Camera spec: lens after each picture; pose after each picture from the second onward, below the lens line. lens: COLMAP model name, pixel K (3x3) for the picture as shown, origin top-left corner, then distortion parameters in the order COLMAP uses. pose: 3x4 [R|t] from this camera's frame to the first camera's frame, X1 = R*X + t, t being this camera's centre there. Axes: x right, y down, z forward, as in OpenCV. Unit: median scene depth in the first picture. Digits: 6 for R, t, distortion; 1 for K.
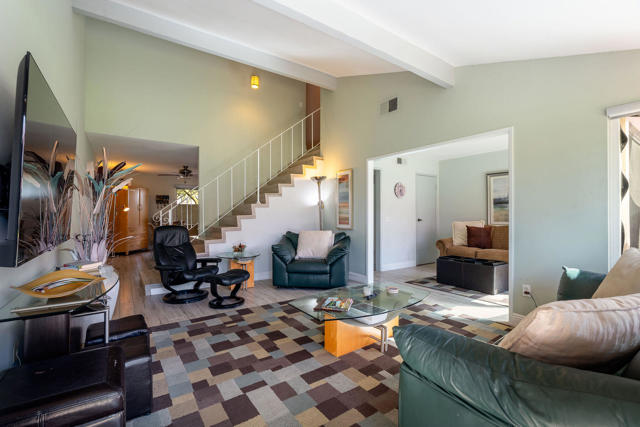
lens RADIAL K [[286.0, 0, 318.8], [0, 286.0, 212.2], [0, 0, 1]] dist [-0.005373, -0.000243]
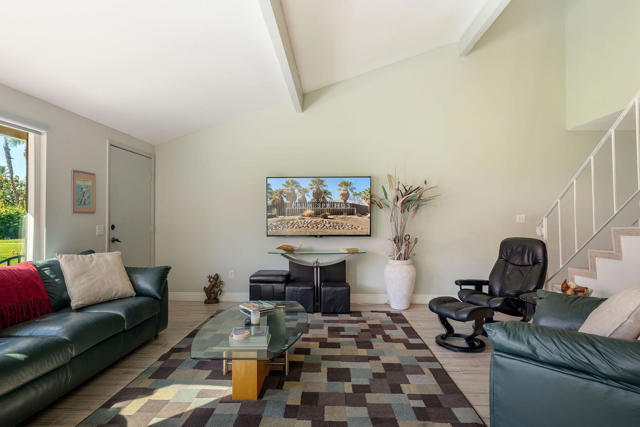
lens RADIAL K [[342.6, 0, 320.0], [0, 342.6, 213.5], [0, 0, 1]] dist [-0.004045, -0.000257]
pose [[-0.601272, -0.015296, -0.798898, 0.437954], [0.003902, 0.999749, -0.022078, -0.000028], [0.799035, -0.016392, -0.601061, 0.898389]]
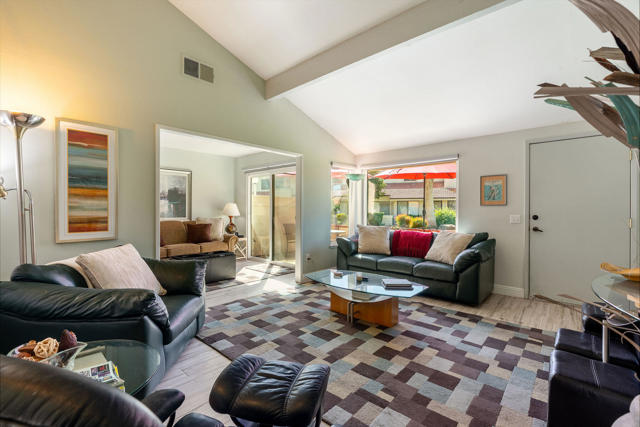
lens RADIAL K [[286.0, 0, 318.8], [0, 286.0, 212.2], [0, 0, 1]] dist [-0.005373, -0.000243]
pose [[-0.227089, -0.011268, 0.973809, -0.500836], [-0.011709, 0.999892, 0.008839, -0.001079], [-0.973804, -0.009395, -0.227197, 0.743049]]
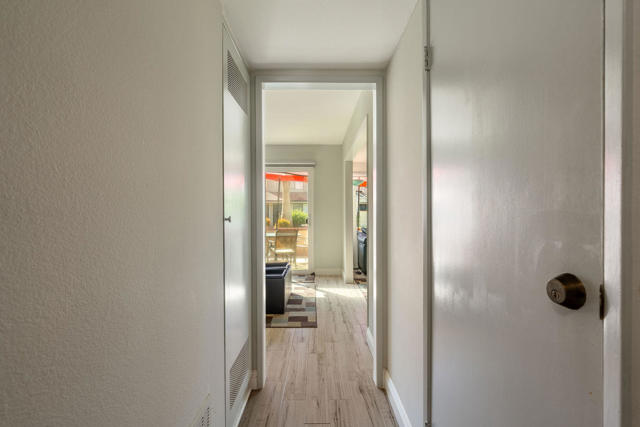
lens RADIAL K [[292.6, 0, 317.7], [0, 292.6, 212.4], [0, 0, 1]] dist [-0.006757, 0.000621]
pose [[-0.821755, -0.002238, 0.569836, -0.053127], [-0.005020, 0.999982, -0.003313, 0.002713], [-0.569818, -0.005583, -0.821752, 1.444975]]
